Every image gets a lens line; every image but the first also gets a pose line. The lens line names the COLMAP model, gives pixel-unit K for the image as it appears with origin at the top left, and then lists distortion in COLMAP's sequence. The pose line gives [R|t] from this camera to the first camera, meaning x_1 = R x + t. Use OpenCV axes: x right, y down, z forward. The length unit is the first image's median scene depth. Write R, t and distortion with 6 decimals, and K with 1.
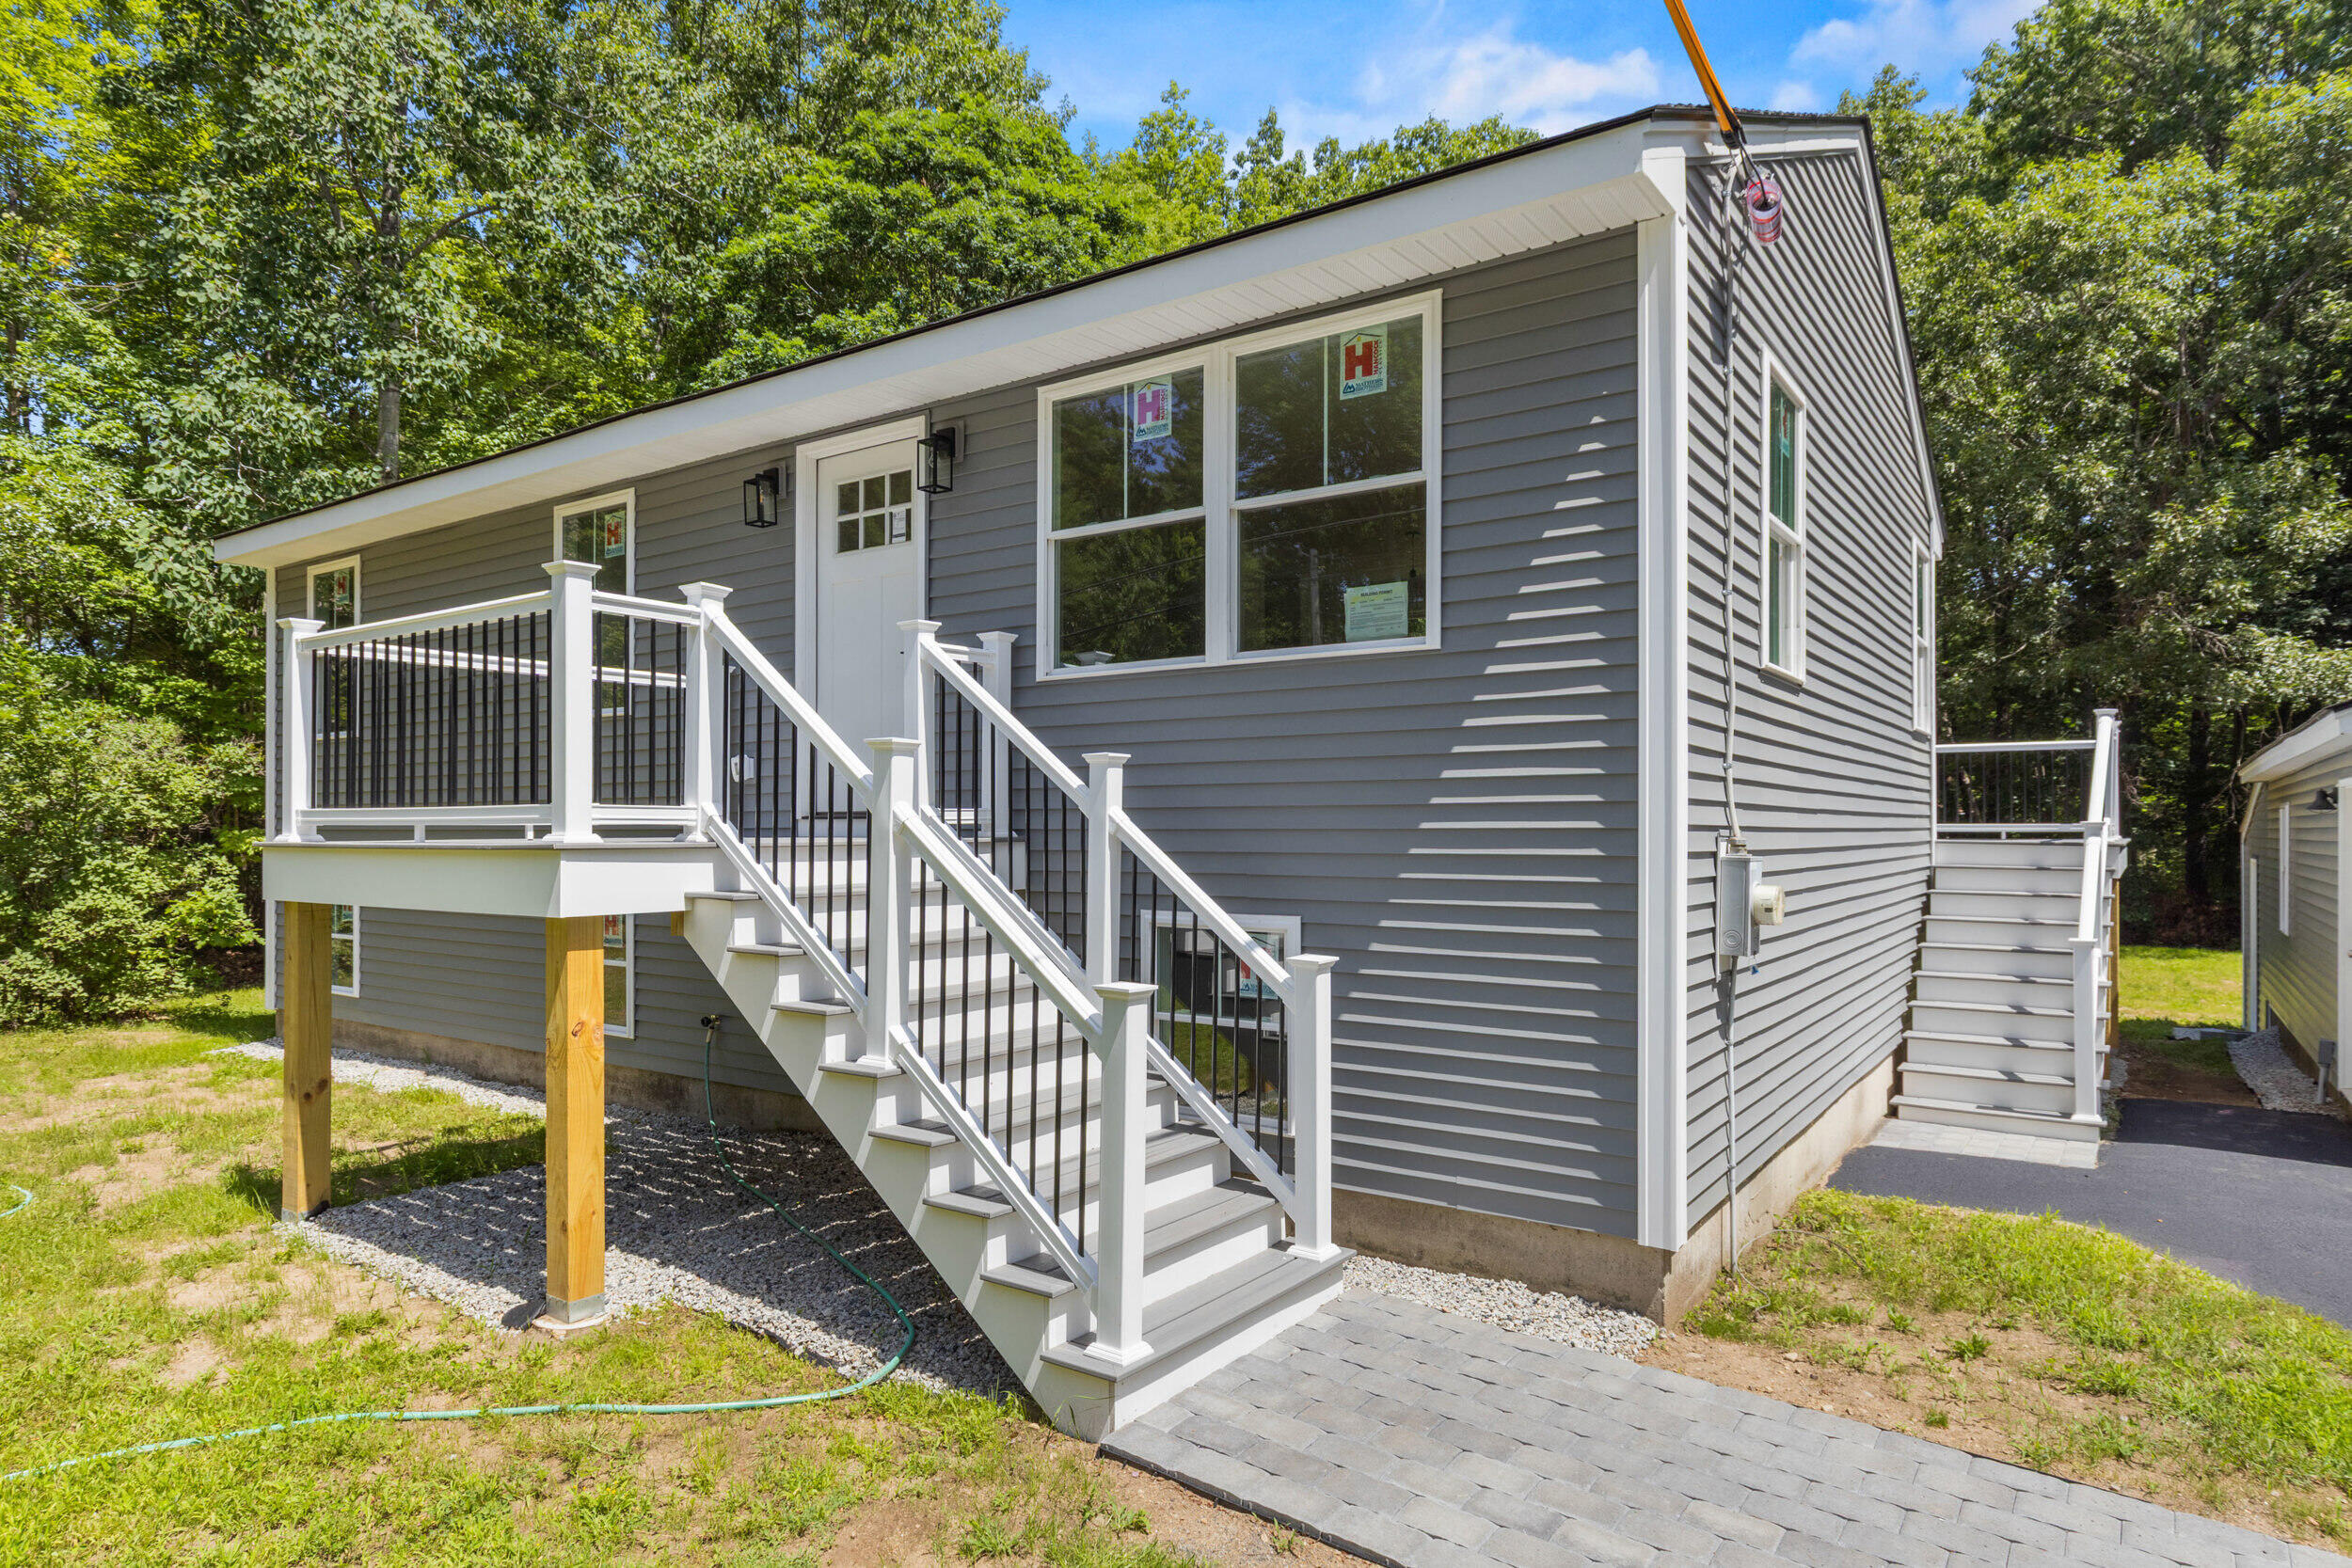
lens RADIAL K [[1343.7, 0, 1176.6], [0, 1343.7, 808.0], [0, 0, 1]] dist [-0.012838, 0.001459]
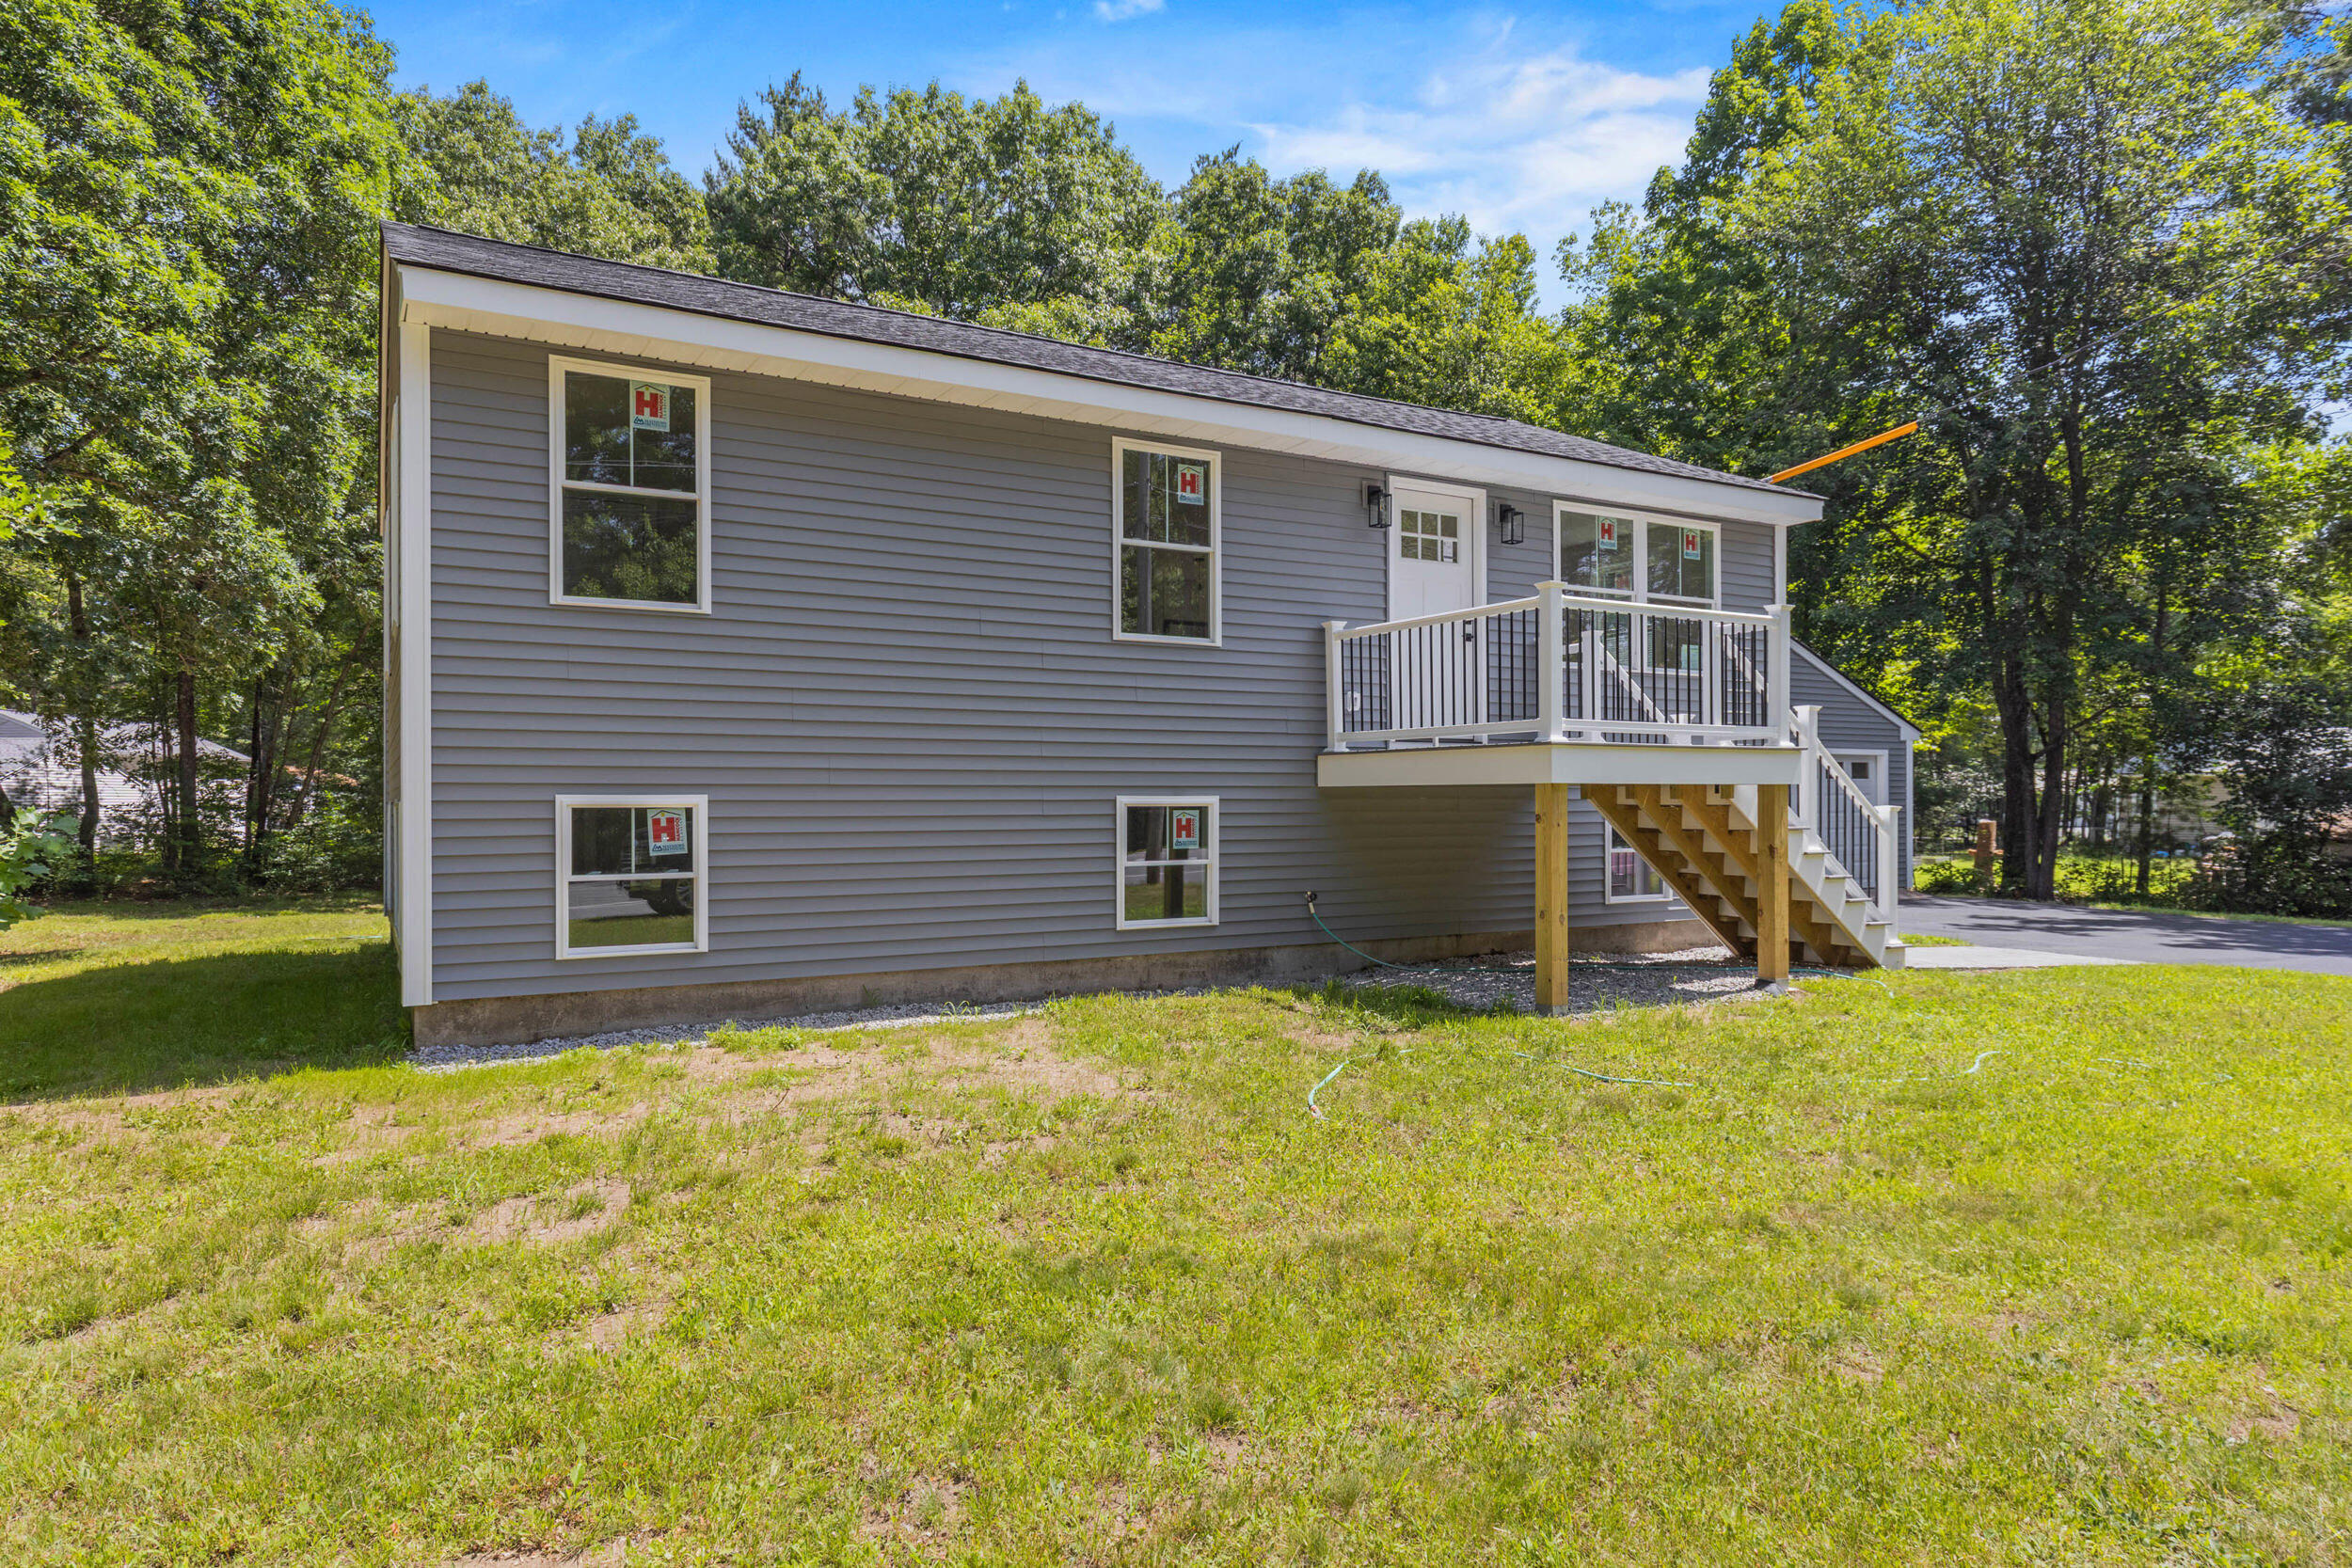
lens RADIAL K [[1219.3, 0, 1175.1], [0, 1219.3, 792.0], [0, 0, 1]] dist [-0.007218, -0.000279]
pose [[0.475402, 0.002776, 0.879764, -1.676260], [-0.011710, 0.999926, 0.003172, 0.067187], [-0.879691, -0.011810, 0.475400, 0.650730]]
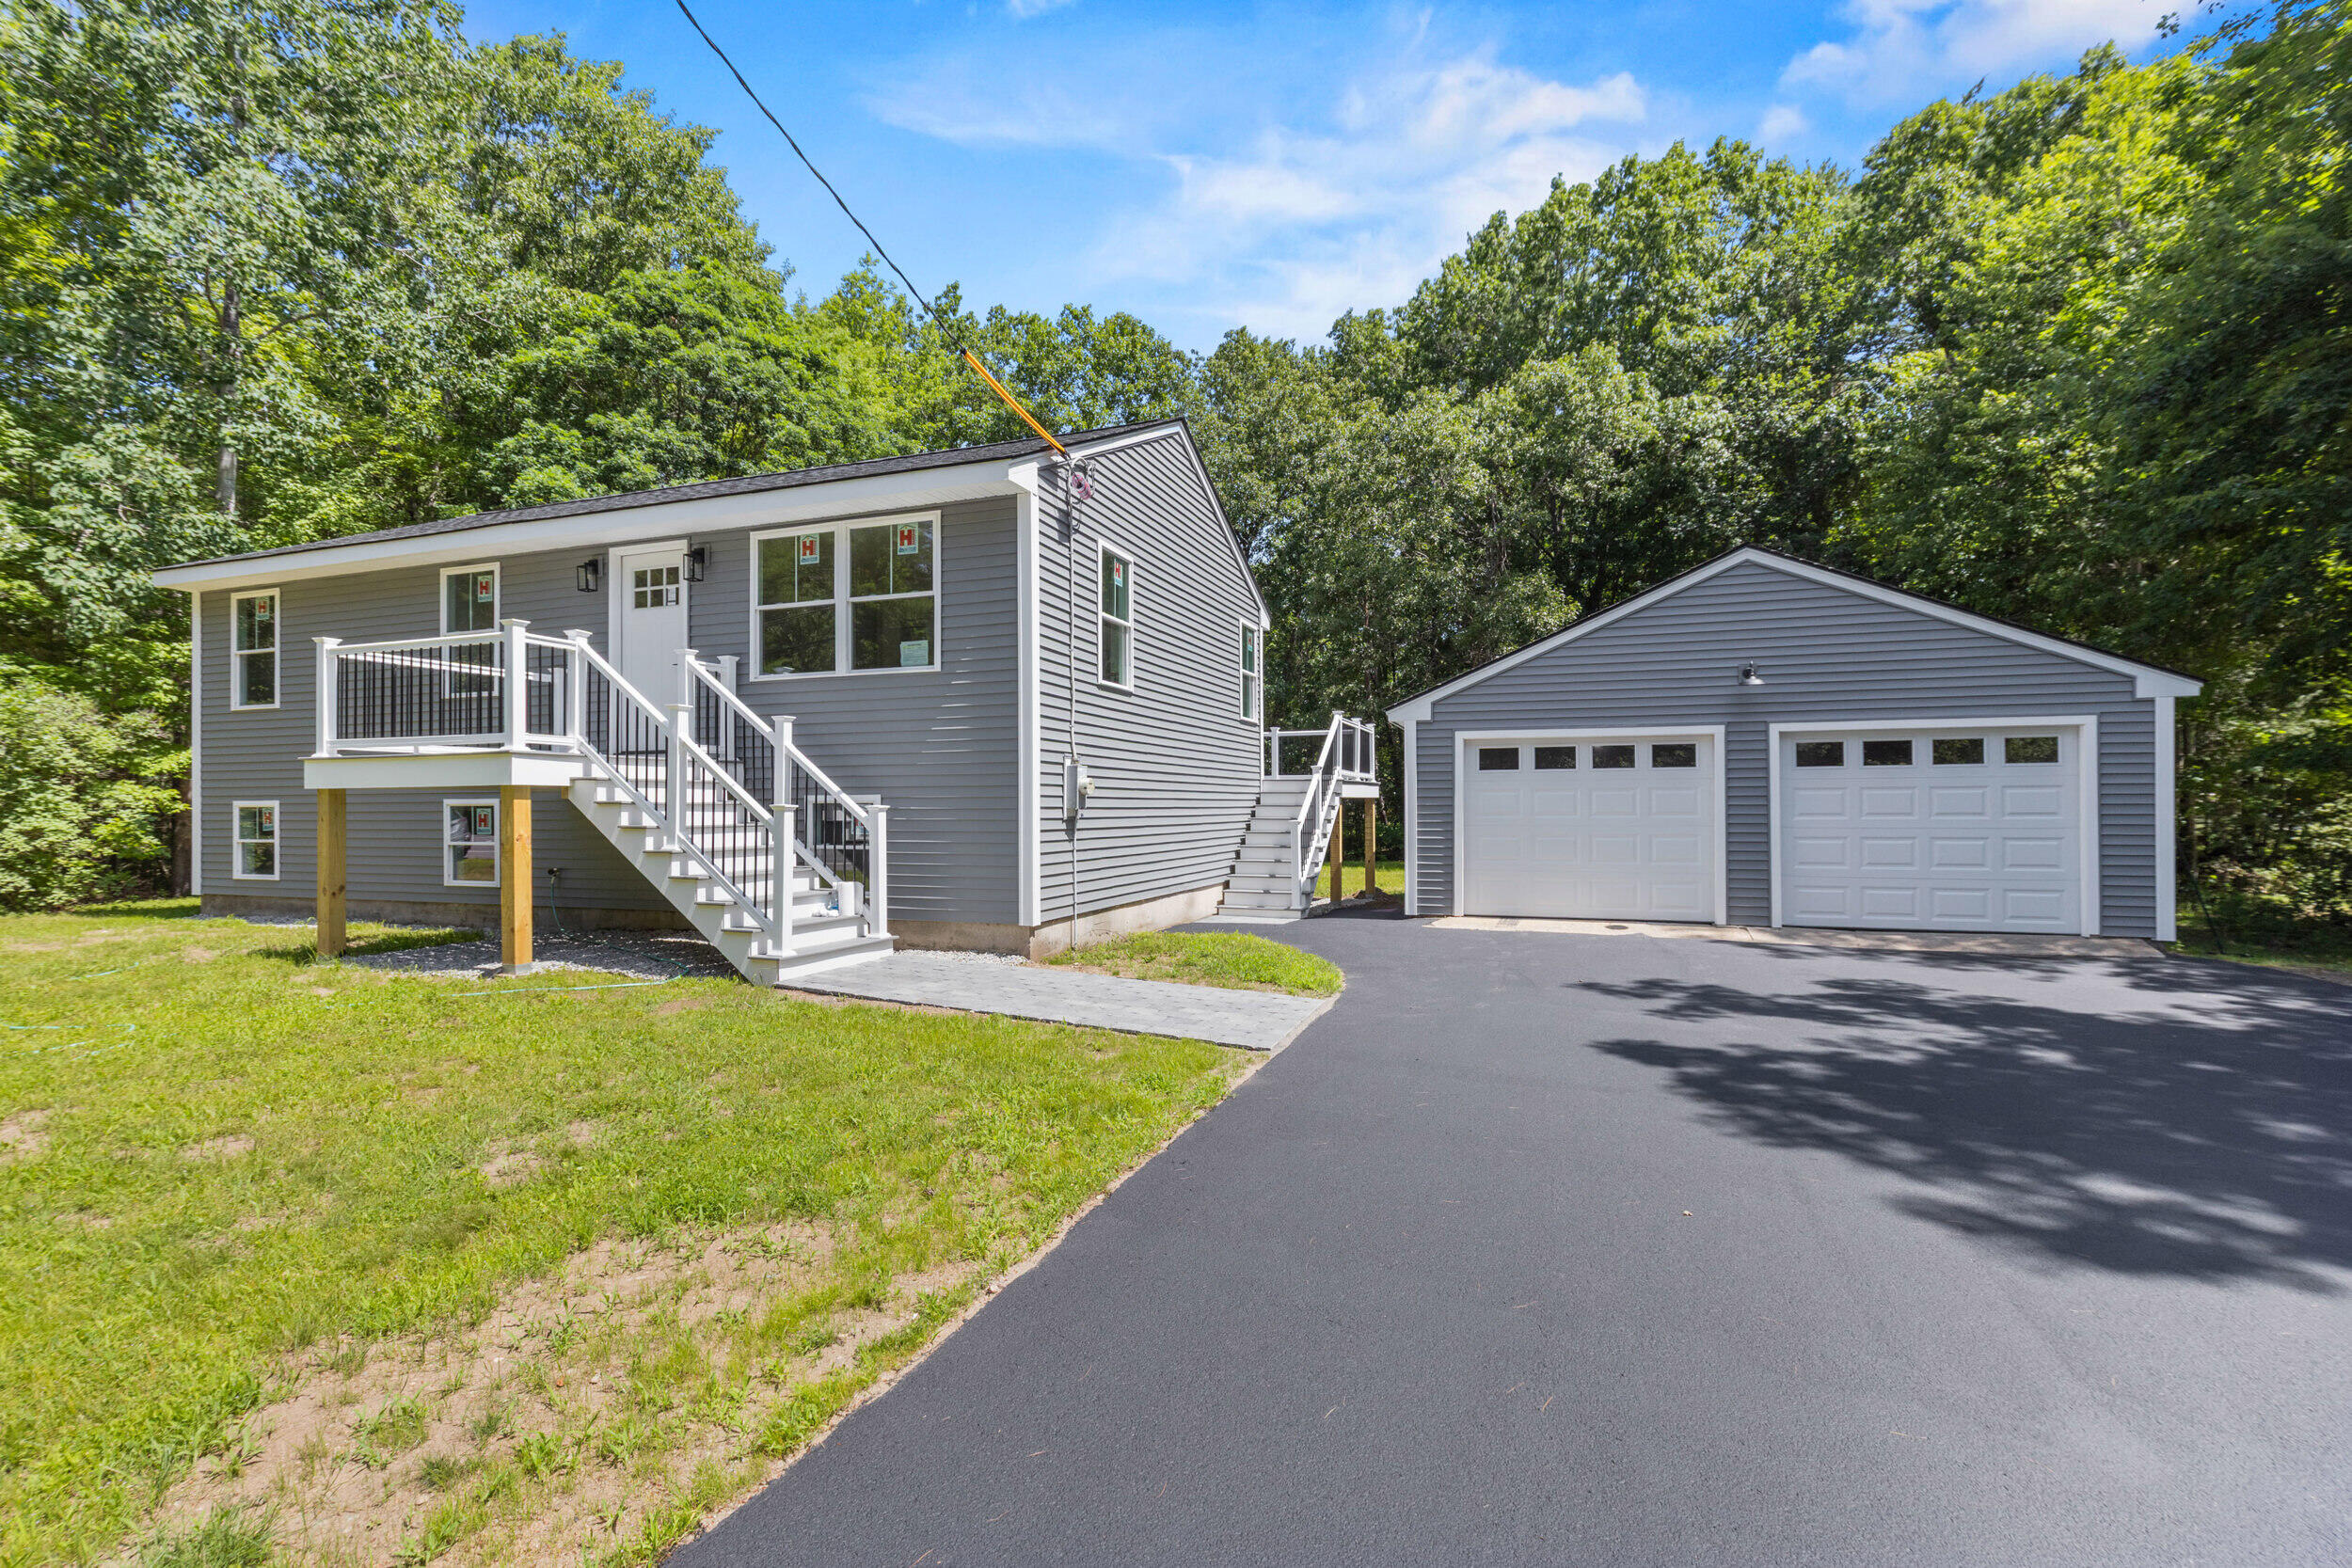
lens RADIAL K [[1060.4, 0, 1177.6], [0, 1060.4, 796.0], [0, 0, 1]] dist [-0.012959, -0.000927]
pose [[0.964647, -0.002458, 0.263534, 0.088535], [0.001065, 0.999985, 0.005431, 0.063550], [-0.263543, -0.004958, 0.964635, -0.639187]]
